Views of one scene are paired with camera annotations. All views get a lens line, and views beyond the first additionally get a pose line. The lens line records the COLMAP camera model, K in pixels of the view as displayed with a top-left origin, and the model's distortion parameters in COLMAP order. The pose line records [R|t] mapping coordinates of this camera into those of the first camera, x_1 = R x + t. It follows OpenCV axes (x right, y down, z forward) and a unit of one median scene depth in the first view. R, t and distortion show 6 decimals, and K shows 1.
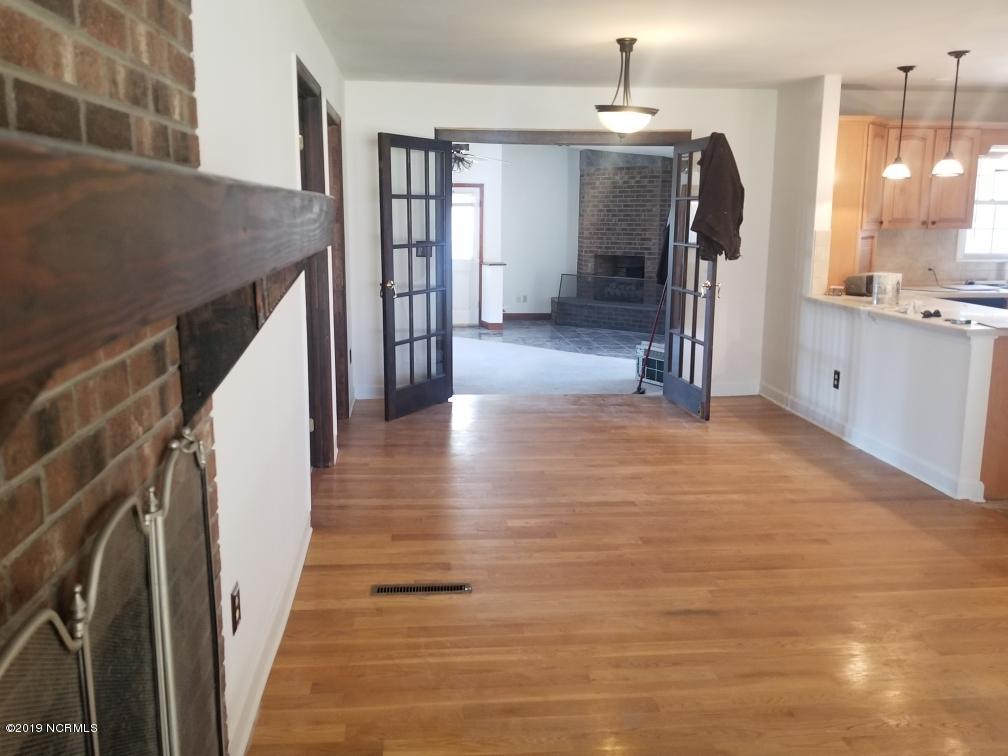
lens RADIAL K [[887.8, 0, 504.0], [0, 887.8, 378.0], [0, 0, 1]] dist [0.010443, -0.008049]
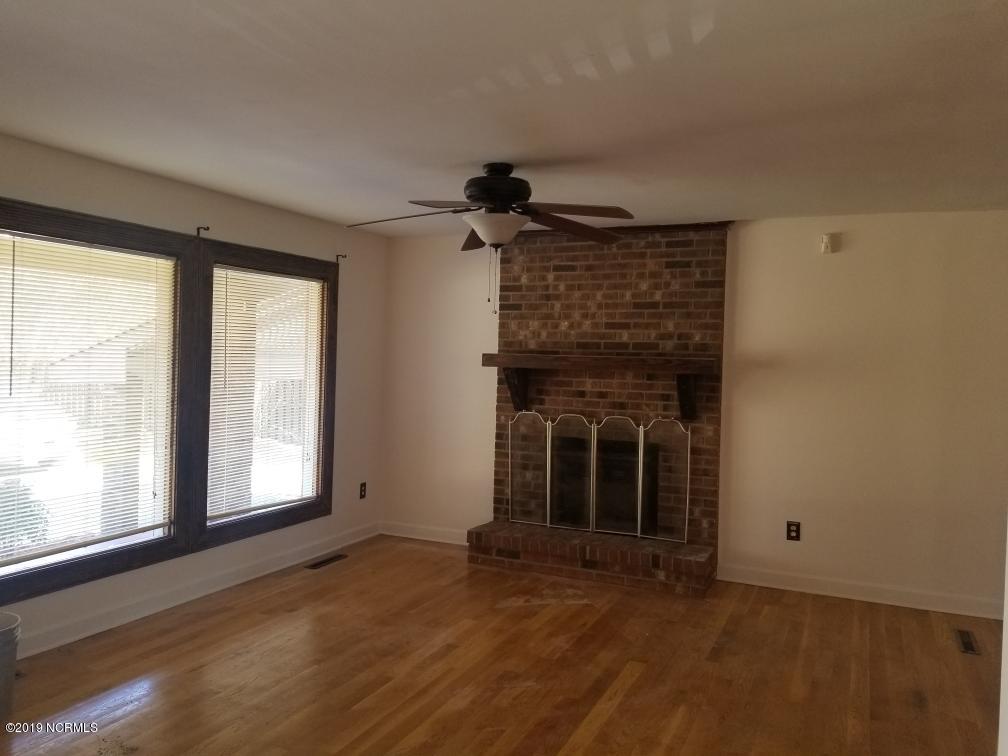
lens RADIAL K [[807.6, 0, 504.0], [0, 807.6, 378.0], [0, 0, 1]] dist [0.052555, -0.002656]
pose [[-0.500139, -0.001115, -0.865944, 0.829176], [-0.206394, 0.971333, 0.117956, -0.099605], [0.840989, 0.237720, -0.486032, 0.546301]]
